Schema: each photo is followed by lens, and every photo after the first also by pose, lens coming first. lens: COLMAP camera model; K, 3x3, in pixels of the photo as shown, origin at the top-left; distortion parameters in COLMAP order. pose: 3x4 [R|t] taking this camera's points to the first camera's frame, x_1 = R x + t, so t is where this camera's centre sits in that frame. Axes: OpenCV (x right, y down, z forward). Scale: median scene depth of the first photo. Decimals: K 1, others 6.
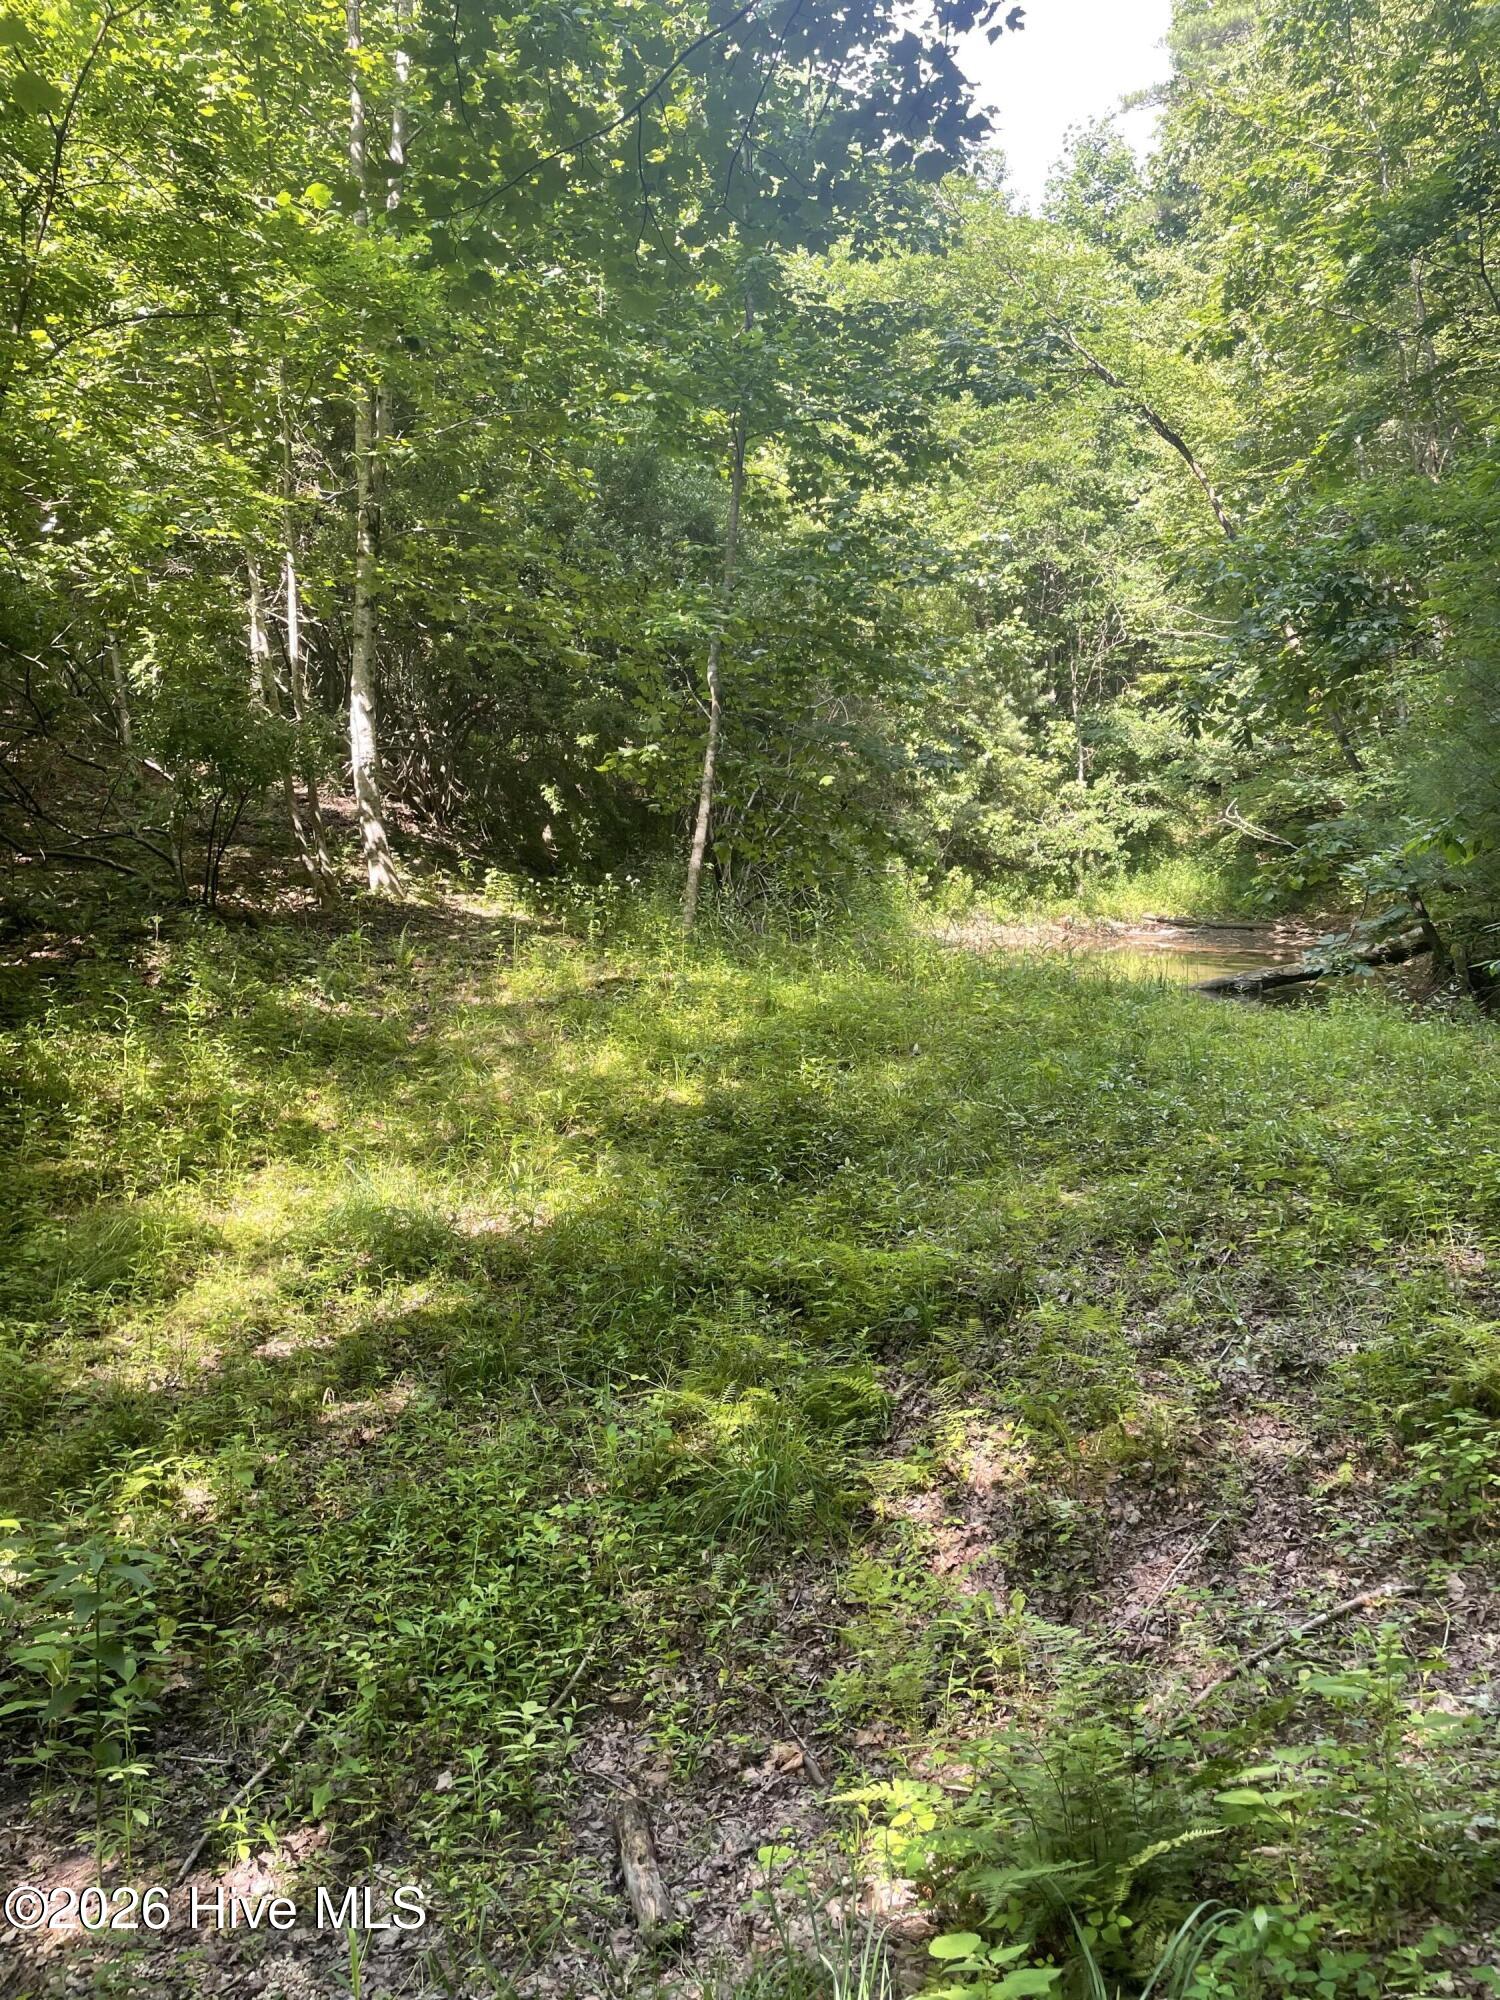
lens RADIAL K [[1504.6, 0, 802.2], [0, 1504.6, 1003.8], [0, 0, 1]] dist [0.089429, -0.080045]
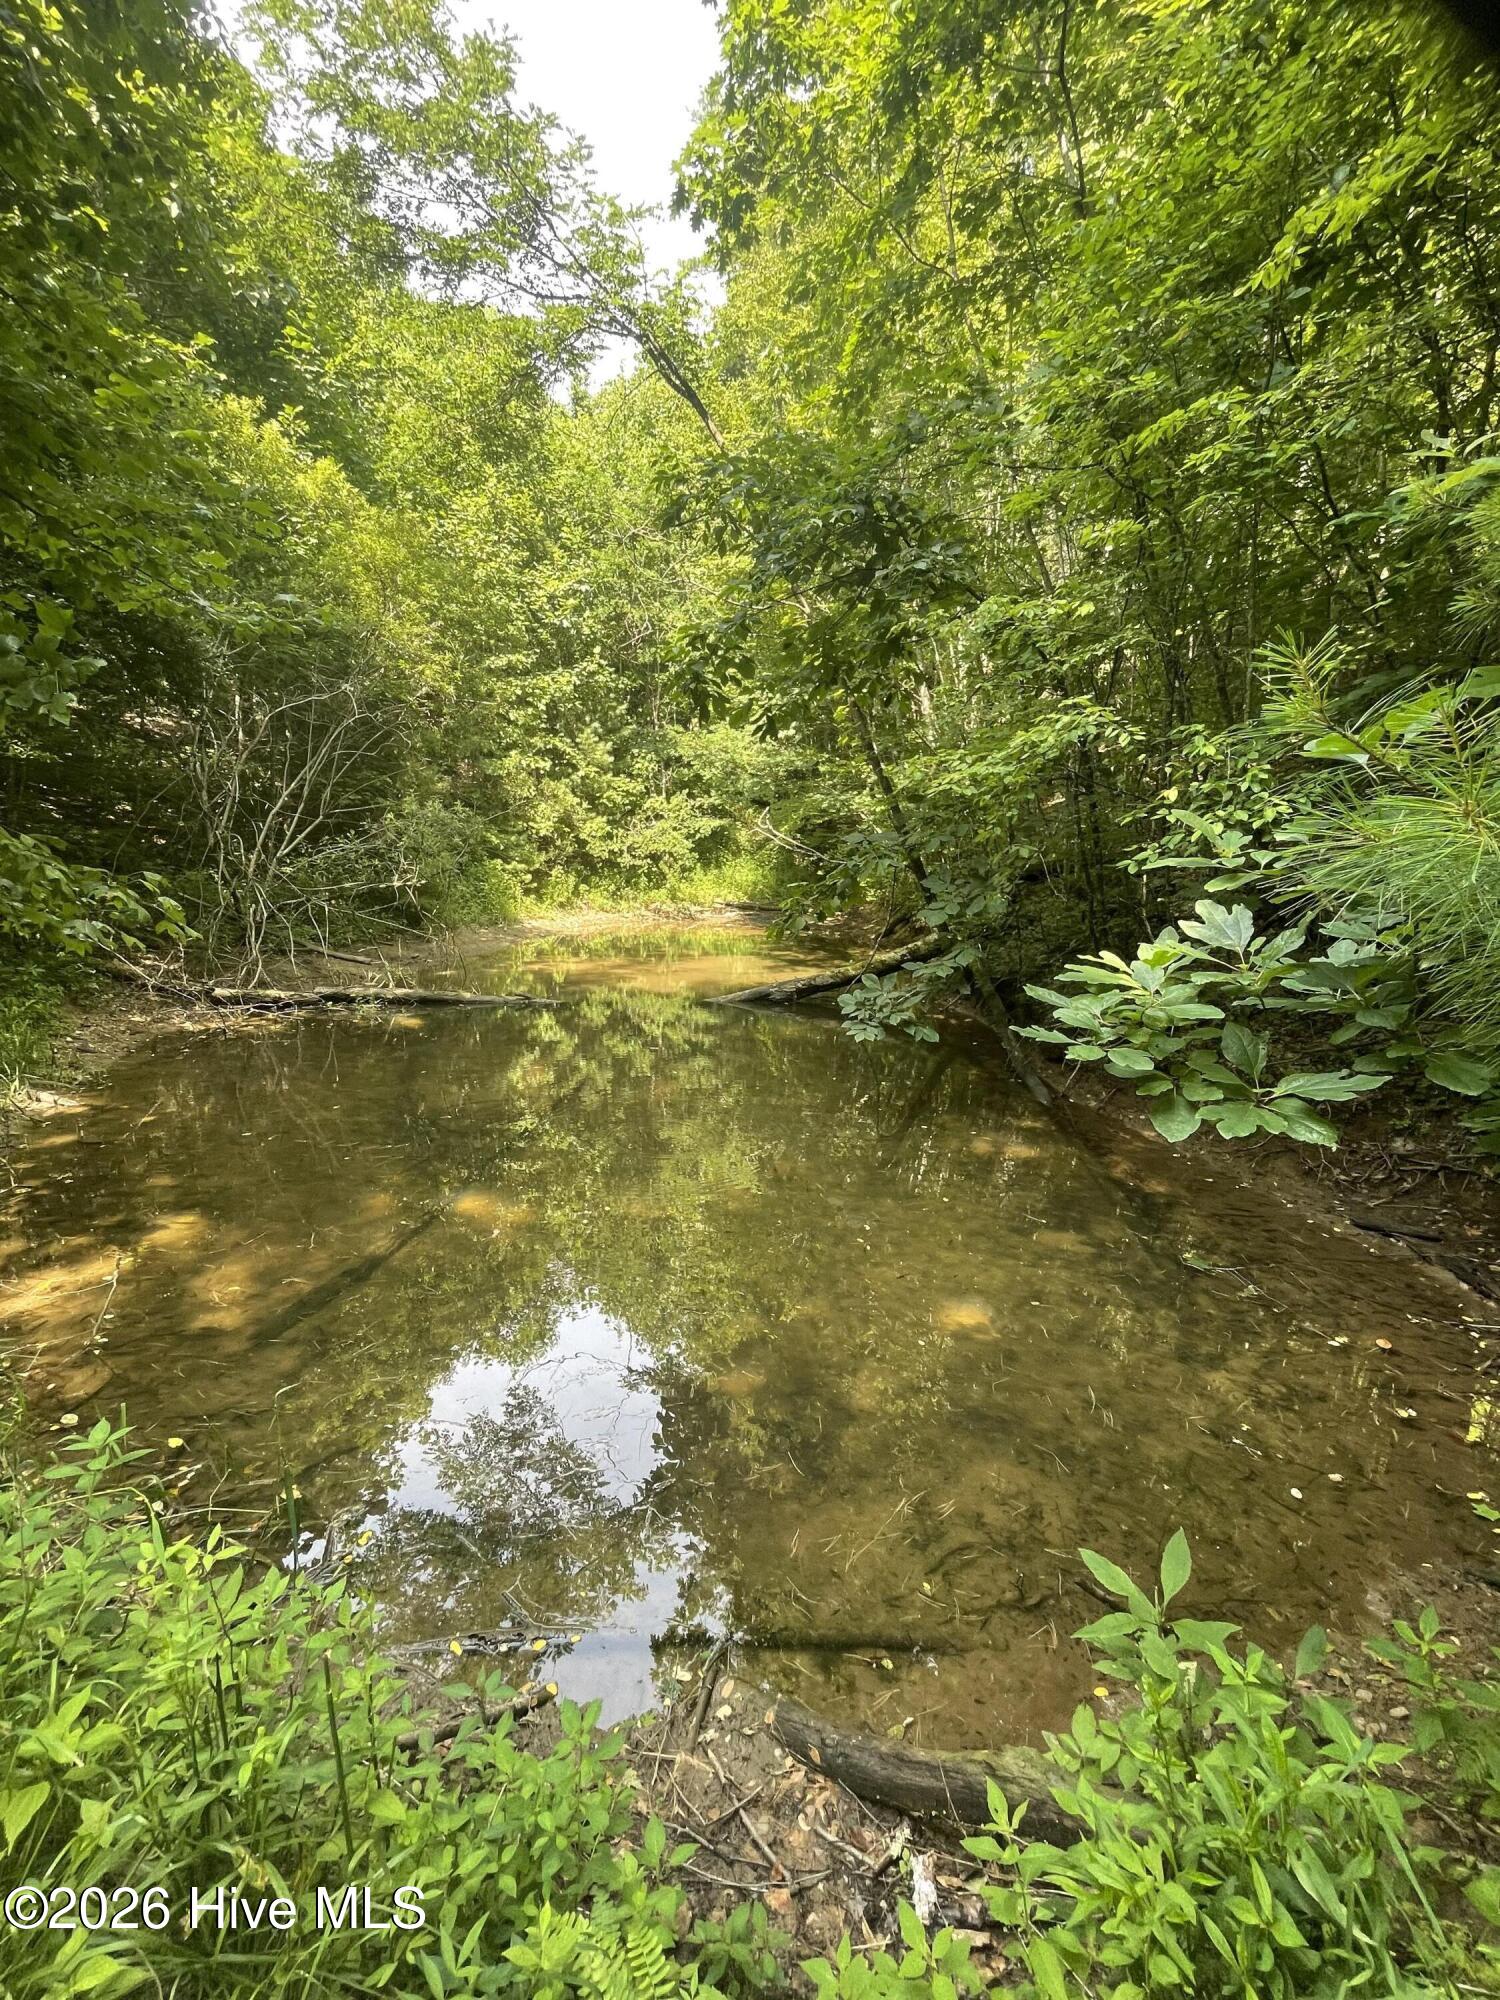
lens RADIAL K [[806.7, 0, 743.5], [0, 806.7, 1006.3], [0, 0, 1]] dist [0.005600, 0.000756]
pose [[0.975094, -0.043015, 0.217582, 0.099825], [0.021794, 0.994848, 0.099007, -0.039122], [-0.220720, -0.091799, 0.971008, 0.318720]]
